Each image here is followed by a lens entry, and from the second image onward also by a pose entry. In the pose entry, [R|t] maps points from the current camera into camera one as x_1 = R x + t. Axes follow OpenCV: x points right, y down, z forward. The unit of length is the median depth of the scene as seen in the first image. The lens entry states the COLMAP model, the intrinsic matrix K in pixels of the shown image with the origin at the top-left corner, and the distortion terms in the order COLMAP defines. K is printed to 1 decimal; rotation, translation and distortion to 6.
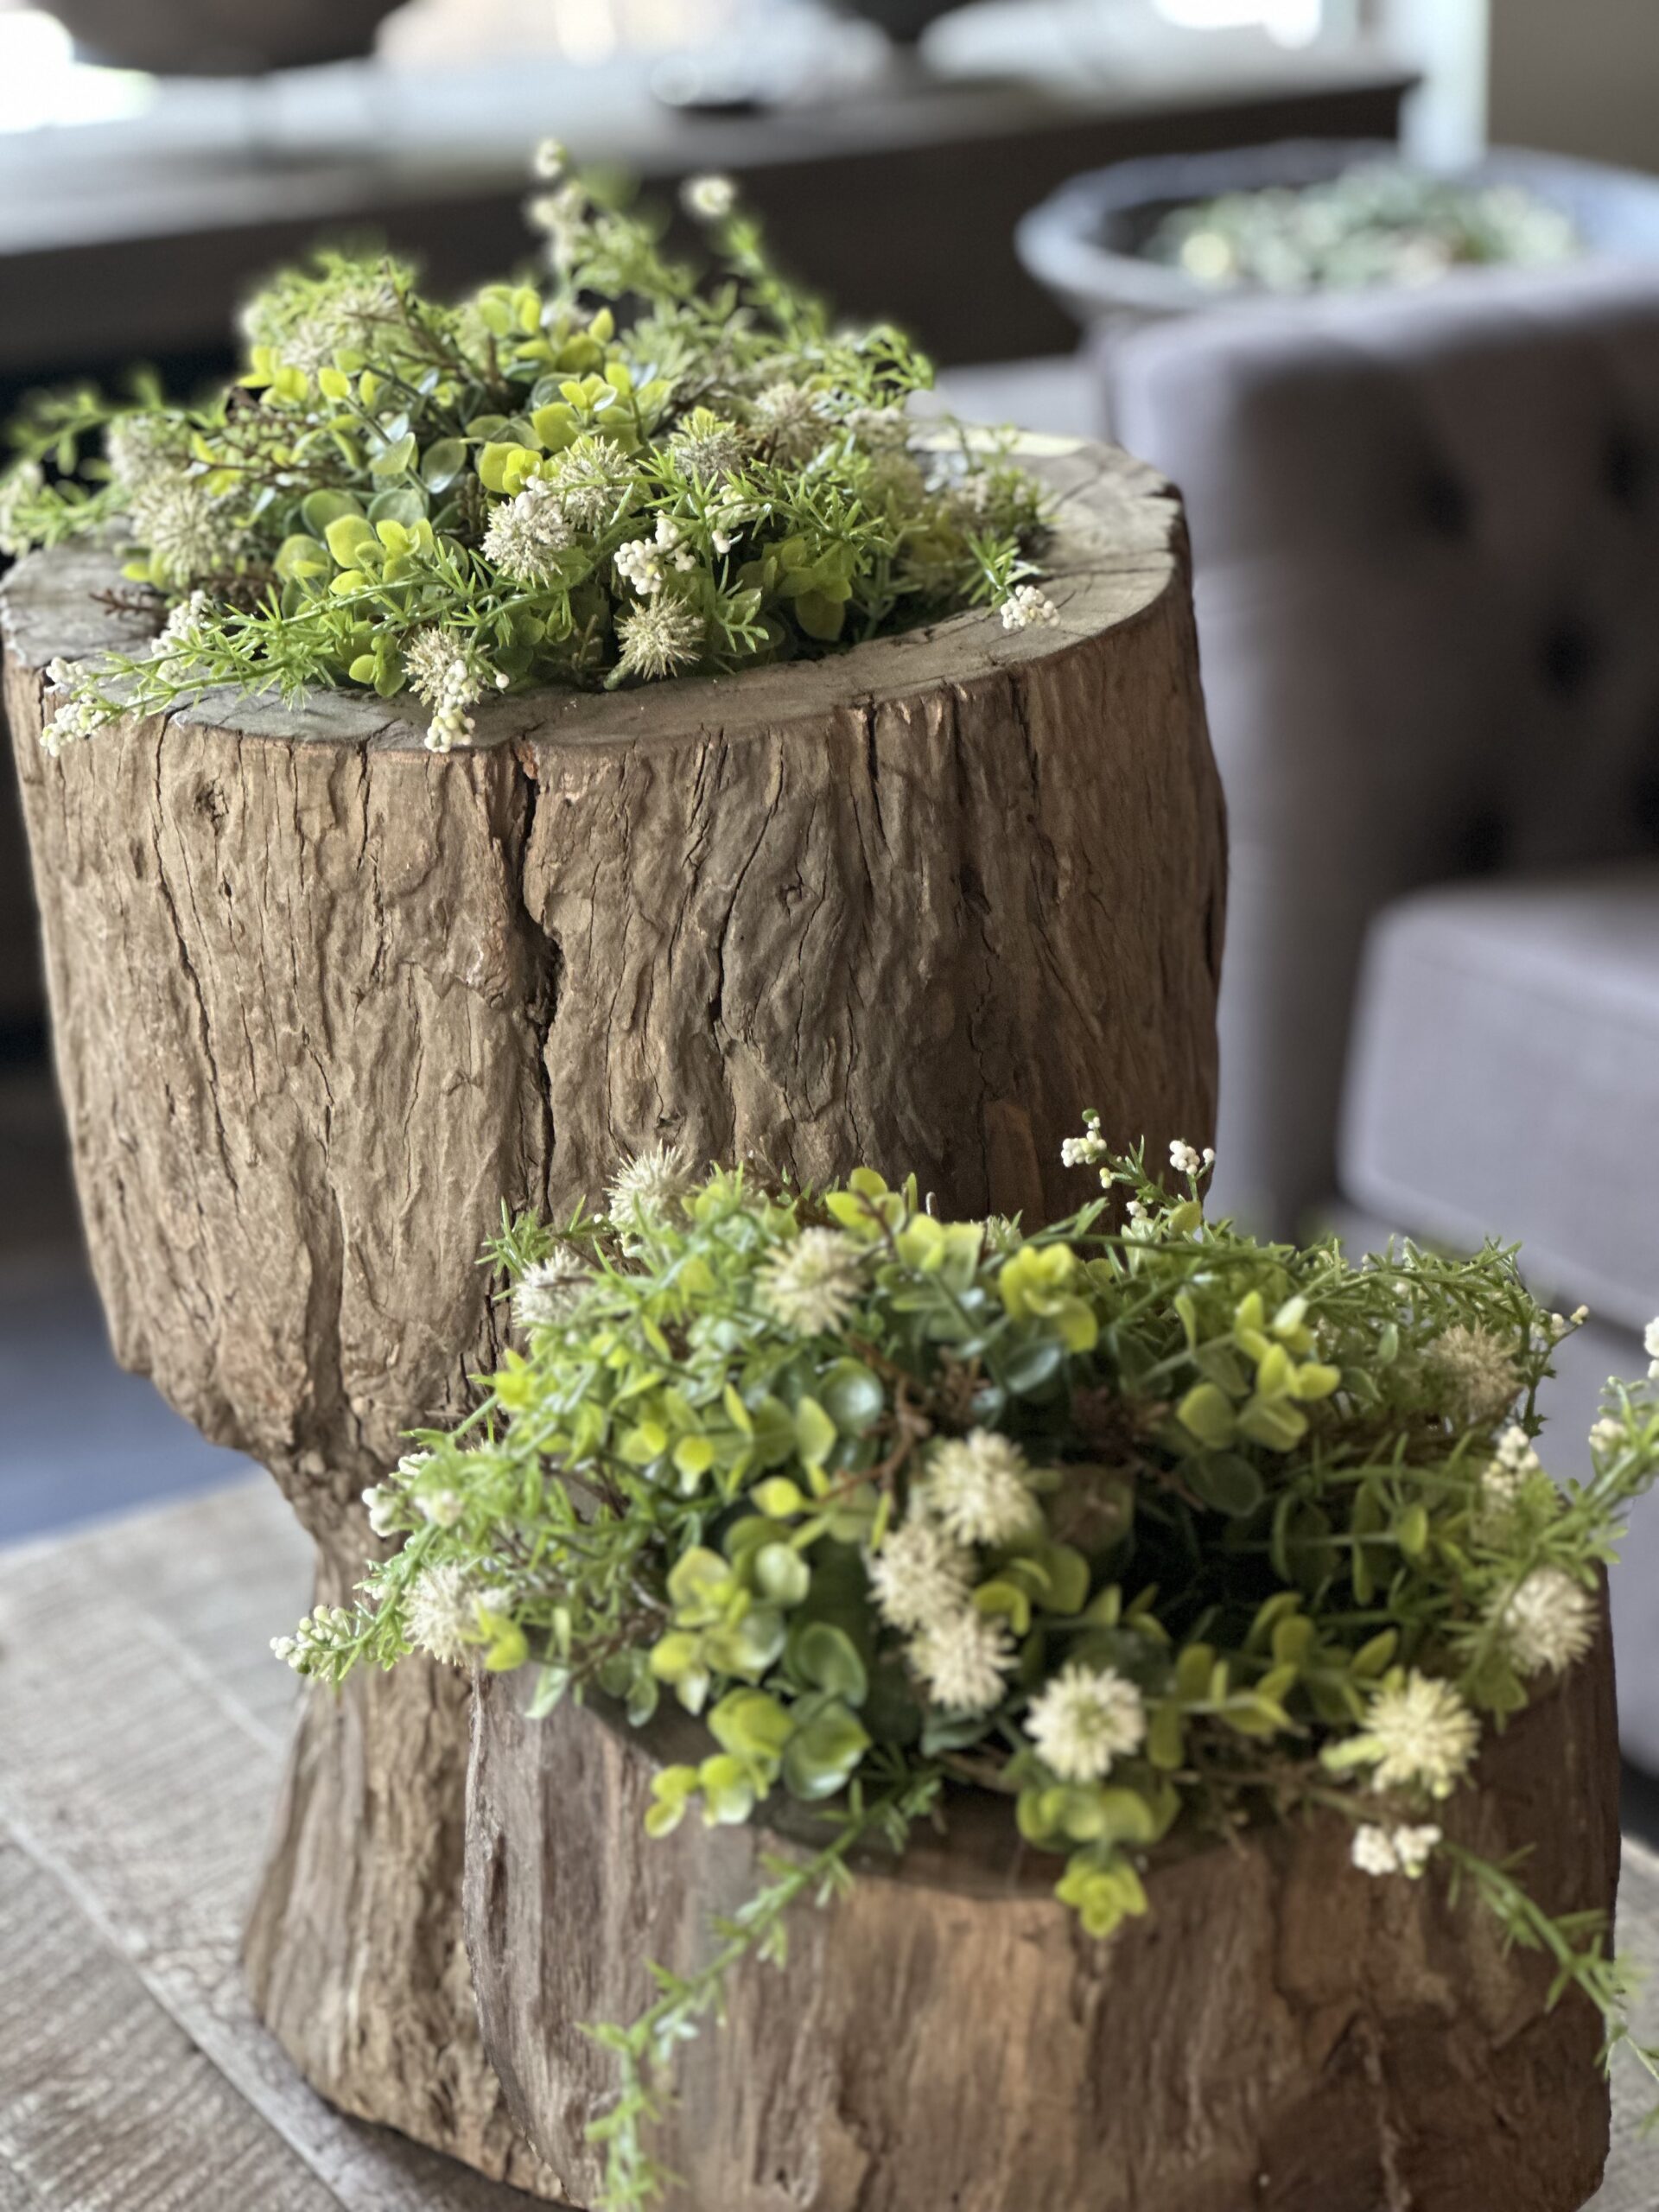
lens RADIAL K [[5016.9, 0, 818.0], [0, 5016.9, 1076.4], [0, 0, 1]] dist [-0.160310, 4.249239]
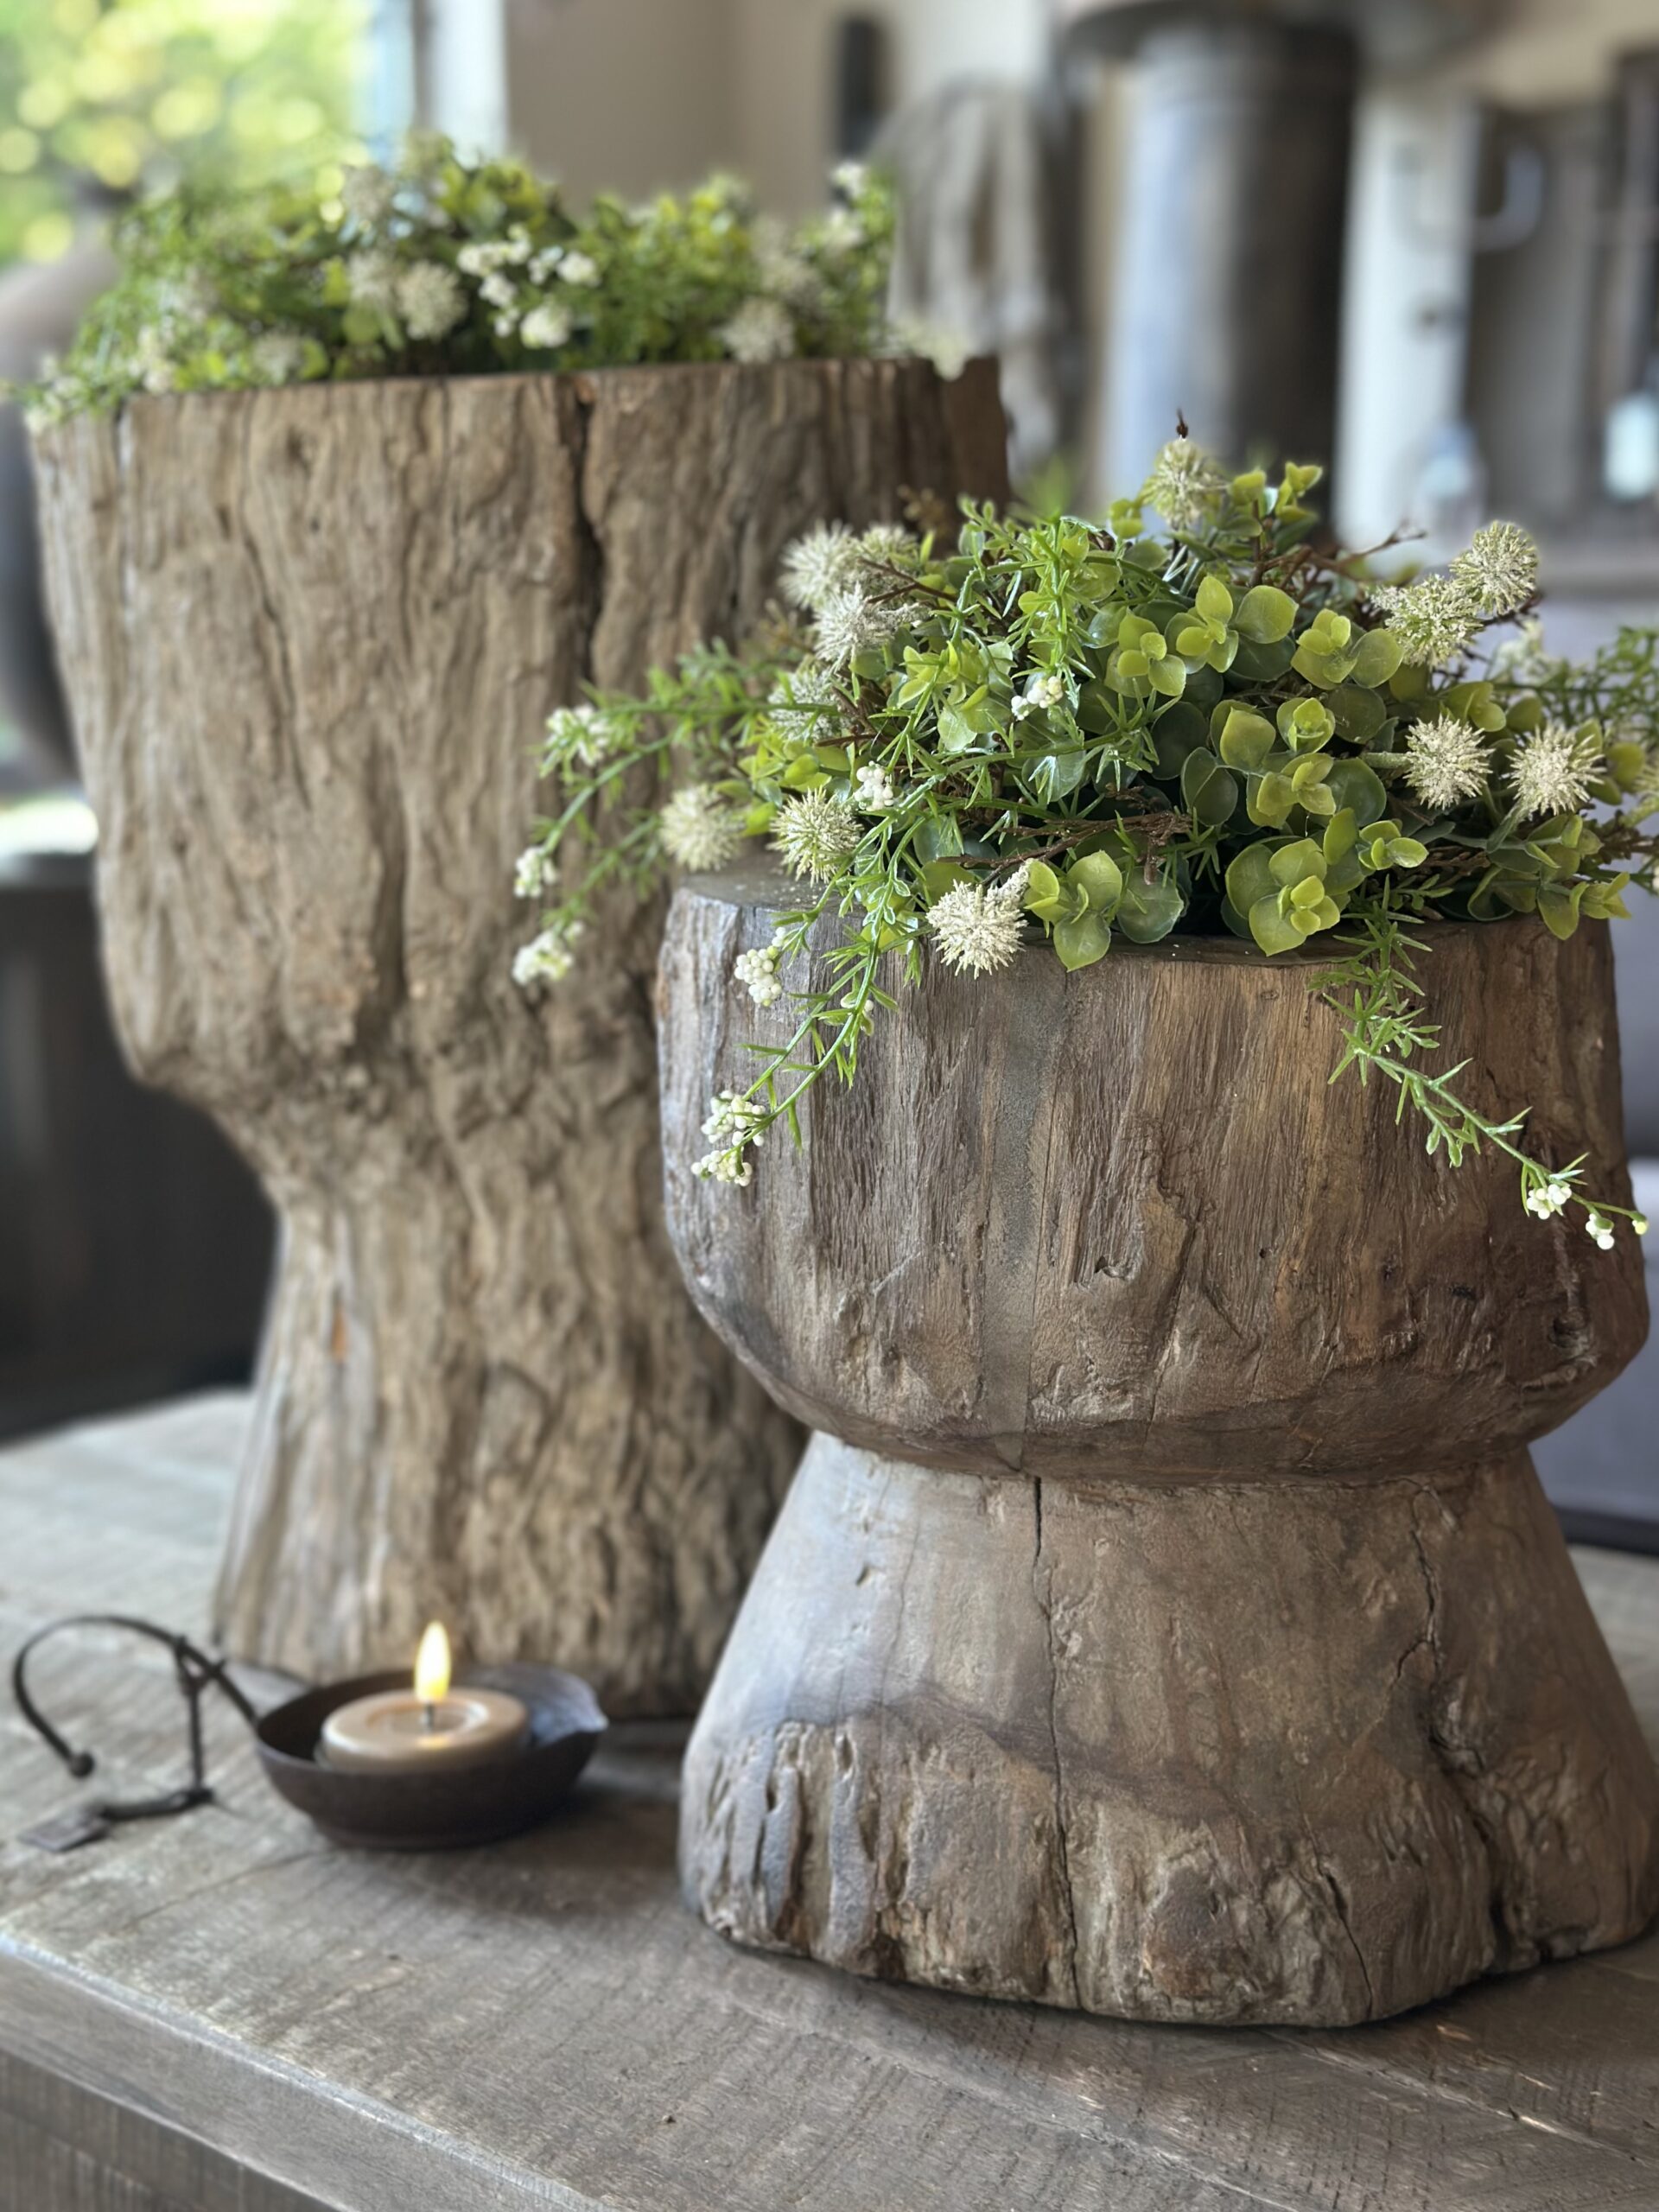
lens RADIAL K [[3231.6, 0, 829.5], [0, 3231.6, 1106.0], [0, 0, 1]] dist [0.164386, -0.186621]
pose [[0.957310, -0.036142, 0.286793, -0.237015], [0.100099, 0.972214, -0.211612, 0.285652], [-0.271177, 0.231286, 0.934329, 0.274362]]
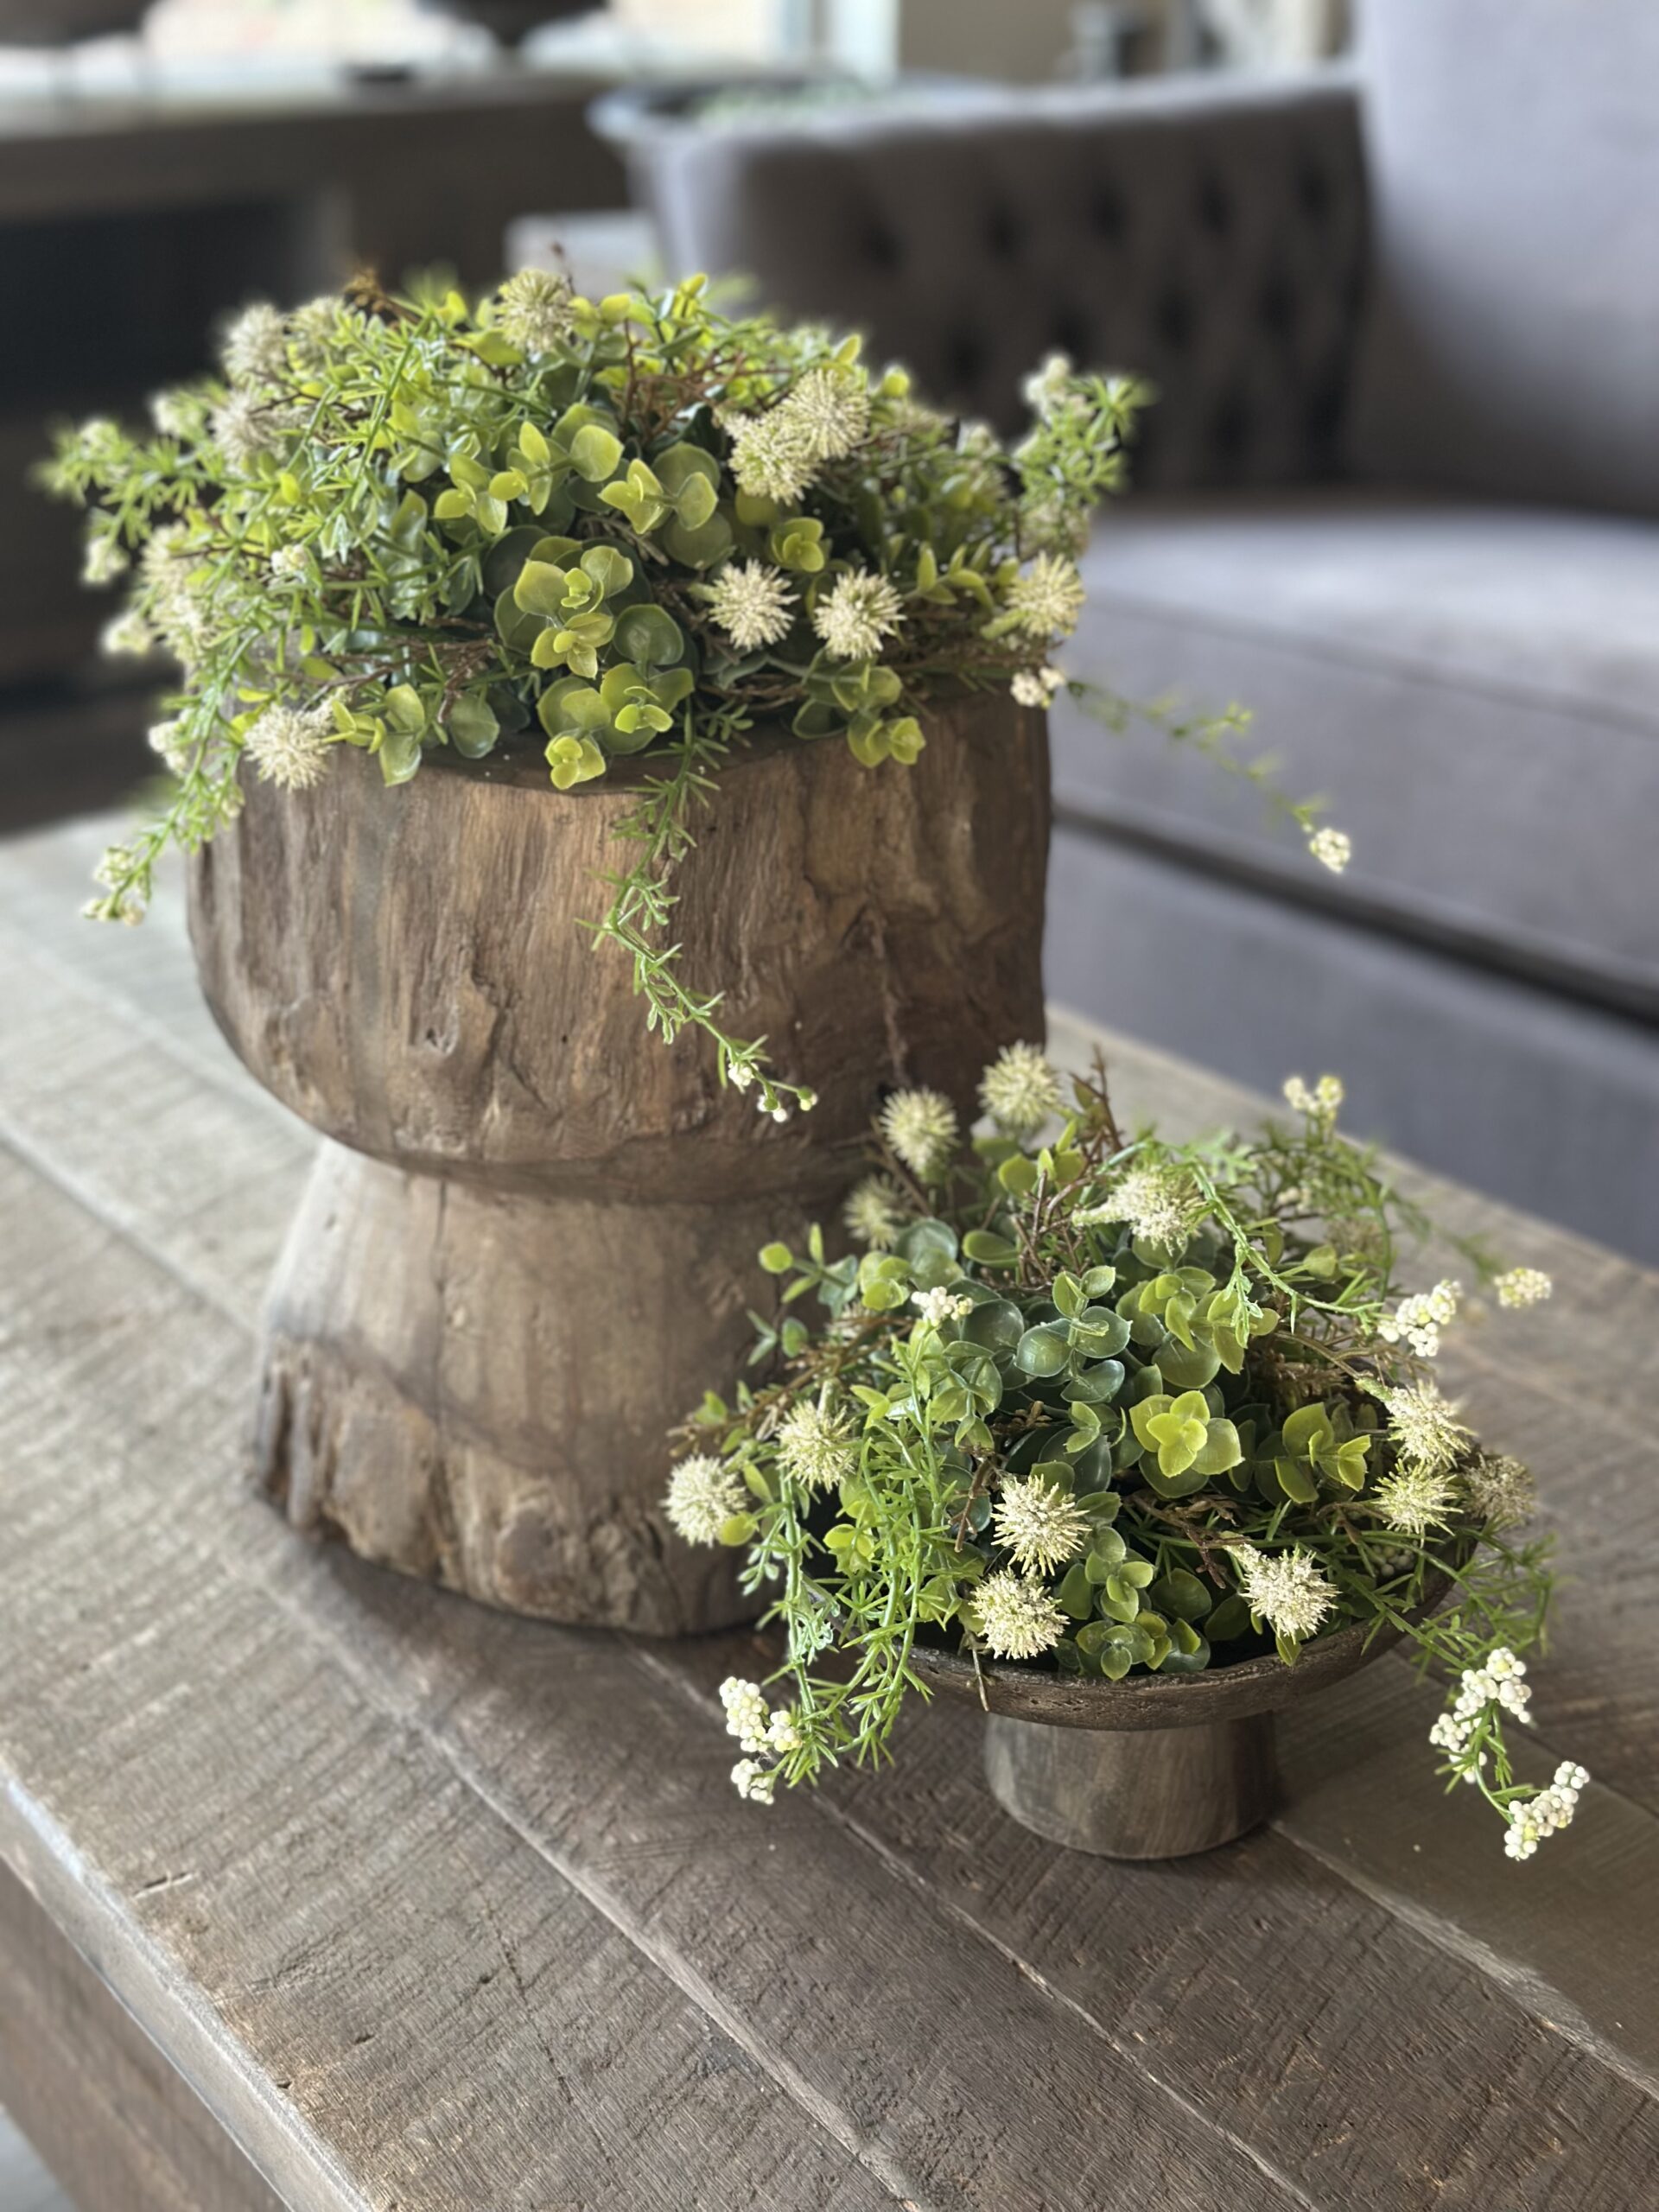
lens RADIAL K [[3109.5, 0, 825.6], [0, 3109.5, 1111.7], [0, 0, 1]] dist [0.151225, -0.035902]
pose [[0.993929, -0.026537, 0.106780, 0.006630], [0.020070, 0.997924, 0.061189, 0.163857], [-0.108182, -0.058674, 0.992398, 0.158538]]
